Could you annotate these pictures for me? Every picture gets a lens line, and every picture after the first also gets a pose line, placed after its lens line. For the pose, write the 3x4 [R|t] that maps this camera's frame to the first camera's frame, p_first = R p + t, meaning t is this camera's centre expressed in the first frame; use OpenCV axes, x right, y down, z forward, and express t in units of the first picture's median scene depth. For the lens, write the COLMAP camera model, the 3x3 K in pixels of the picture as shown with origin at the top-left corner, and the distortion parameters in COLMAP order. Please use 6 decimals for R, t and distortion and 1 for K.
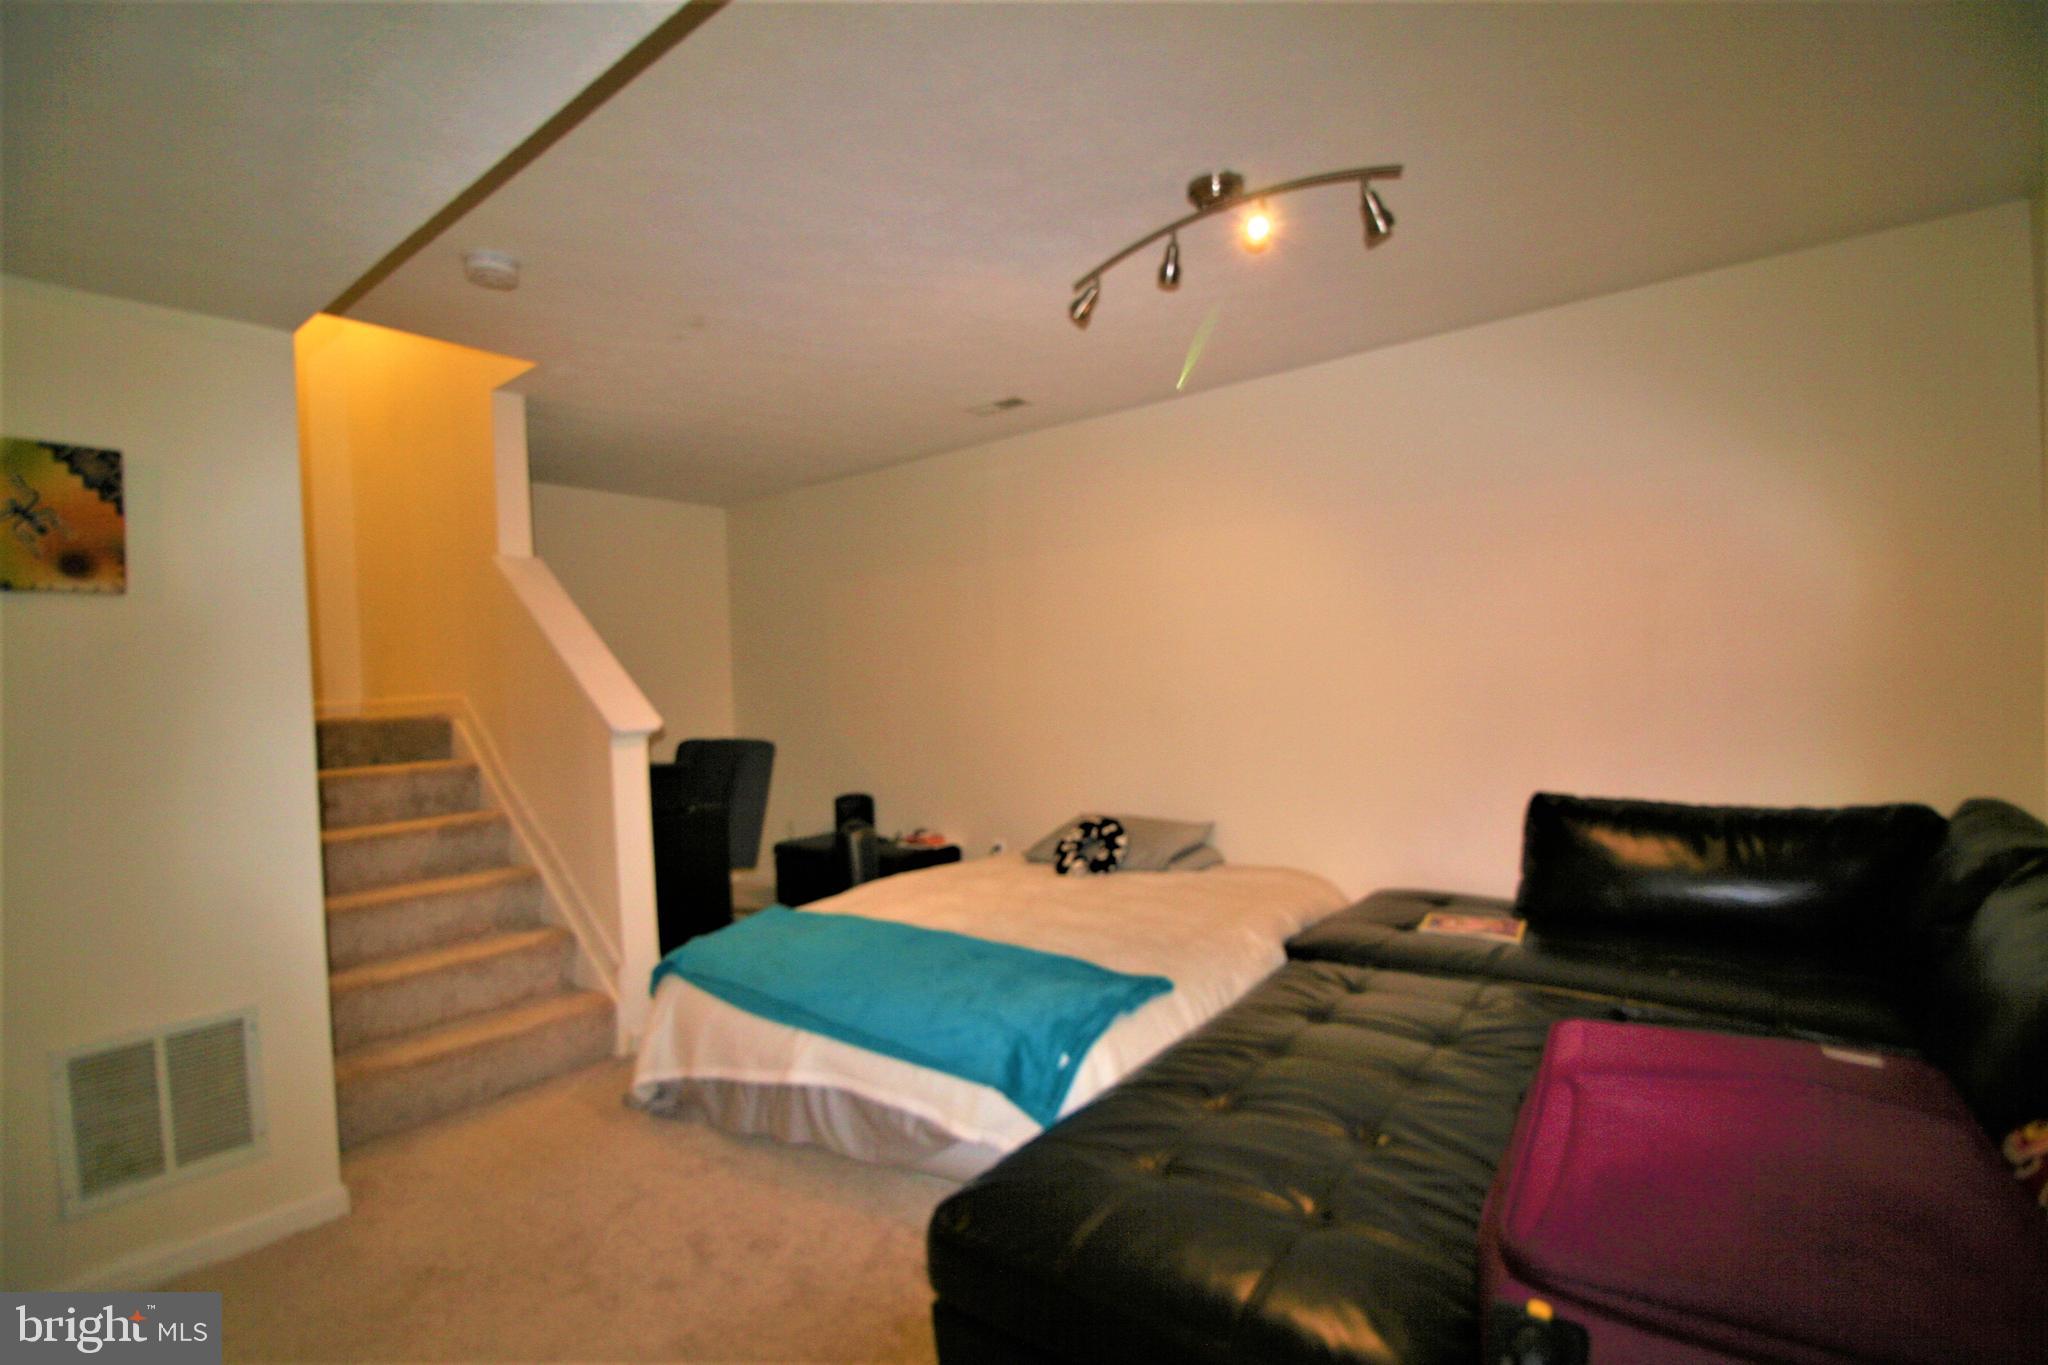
lens RADIAL K [[957.1, 0, 1024.4], [0, 957.1, 681.9], [0, 0, 1]] dist [-0.011476, -0.004421]
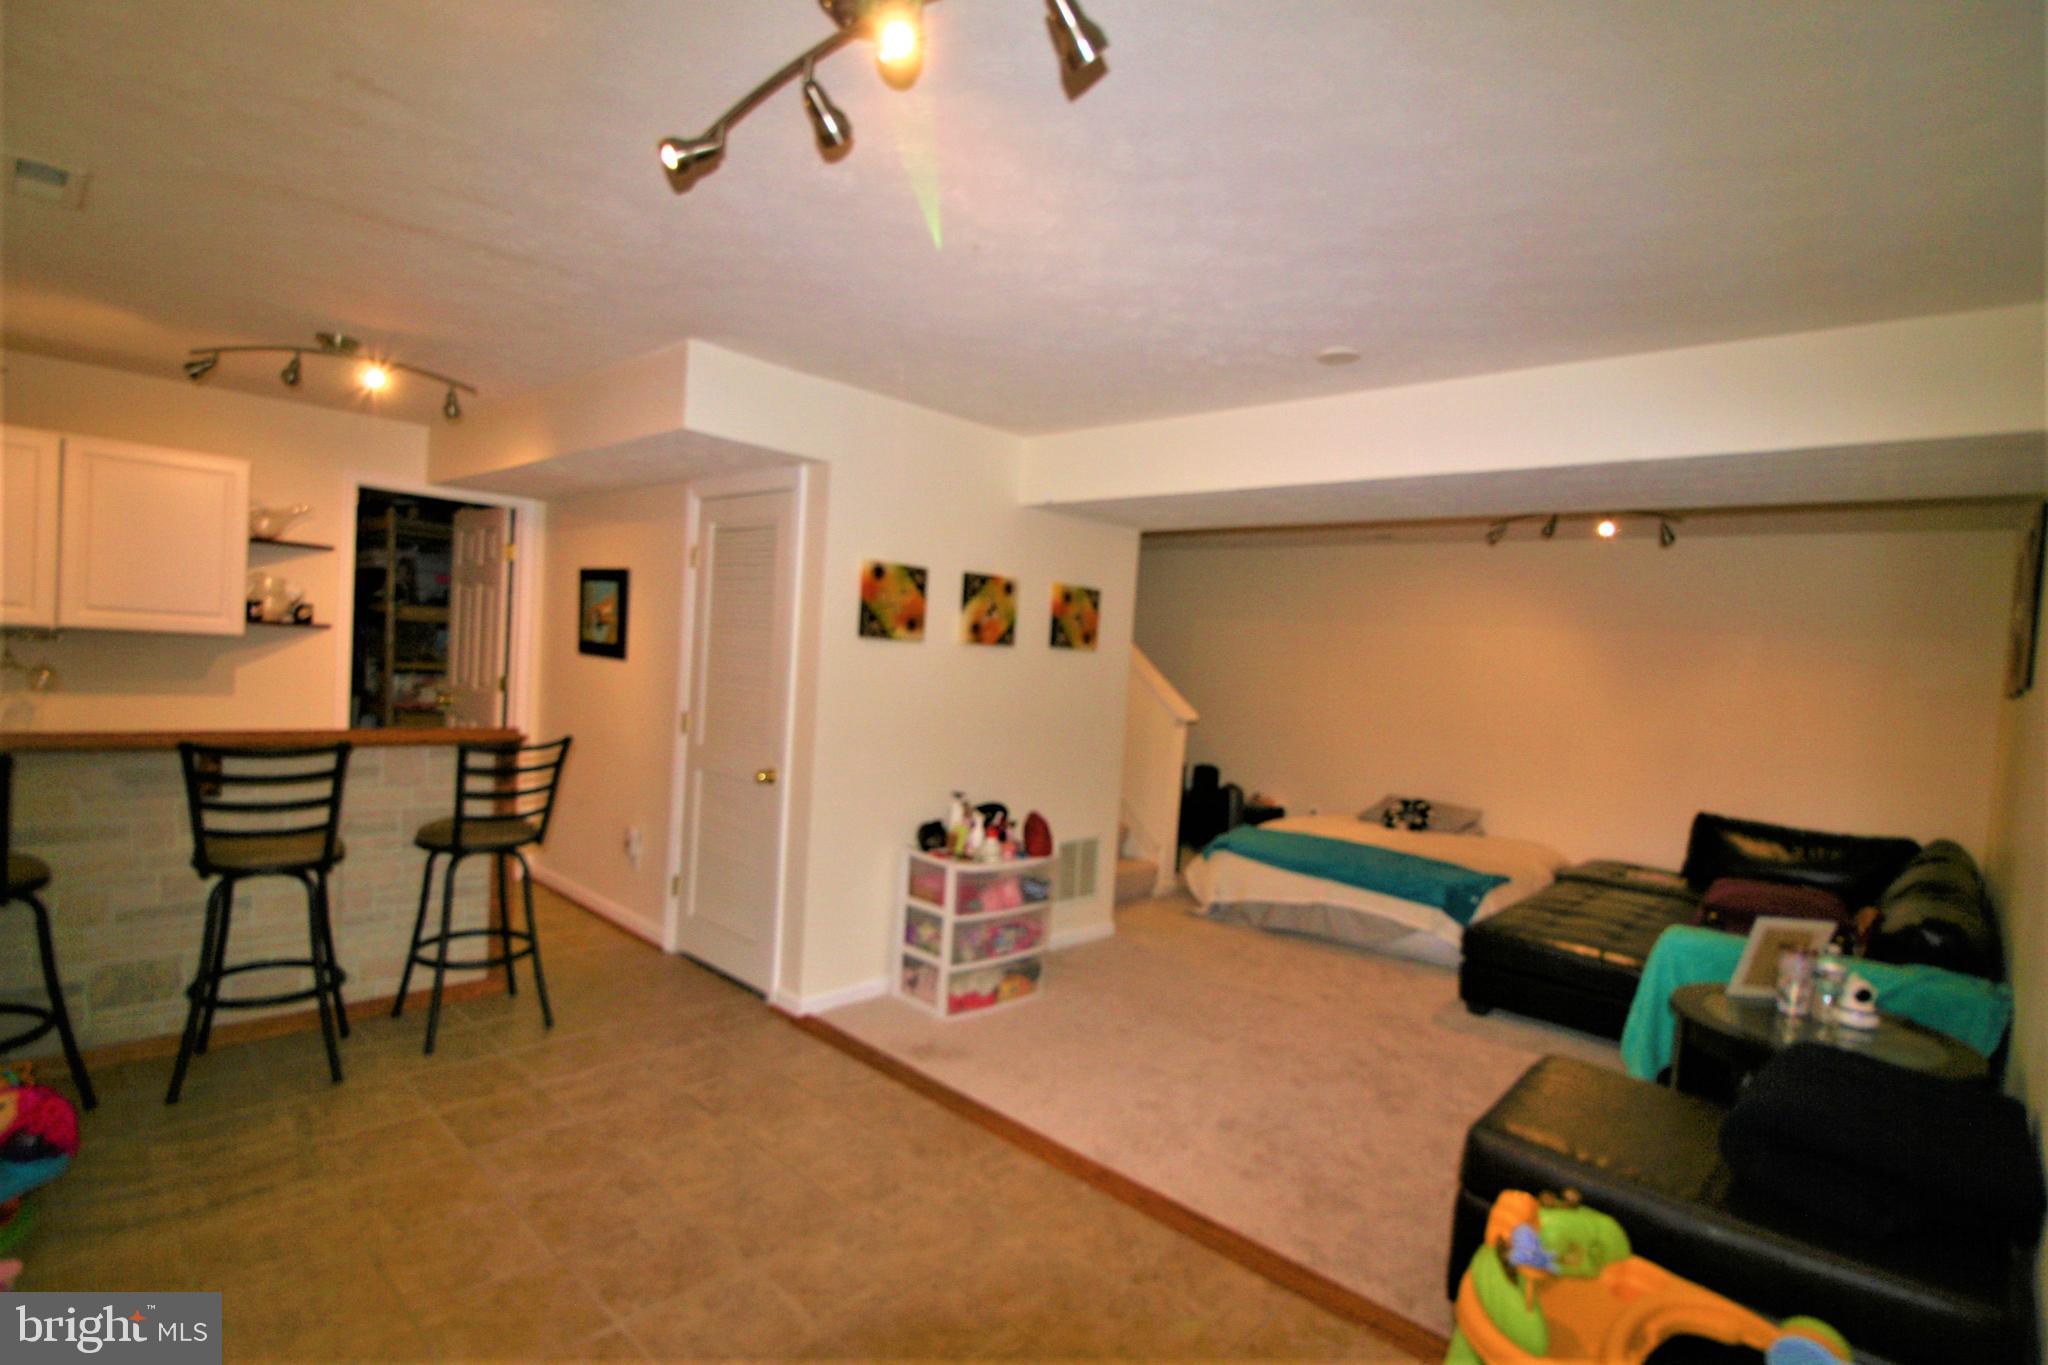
lens RADIAL K [[957.1, 0, 1021.7], [0, 957.1, 689.4], [0, 0, 1]] dist [-0.011476, -0.004421]
pose [[0.988548, 0.112862, -0.100172, -0.592053], [-0.109448, 0.993229, 0.038962, -0.047268], [0.103891, -0.027552, 0.994207, -0.936206]]
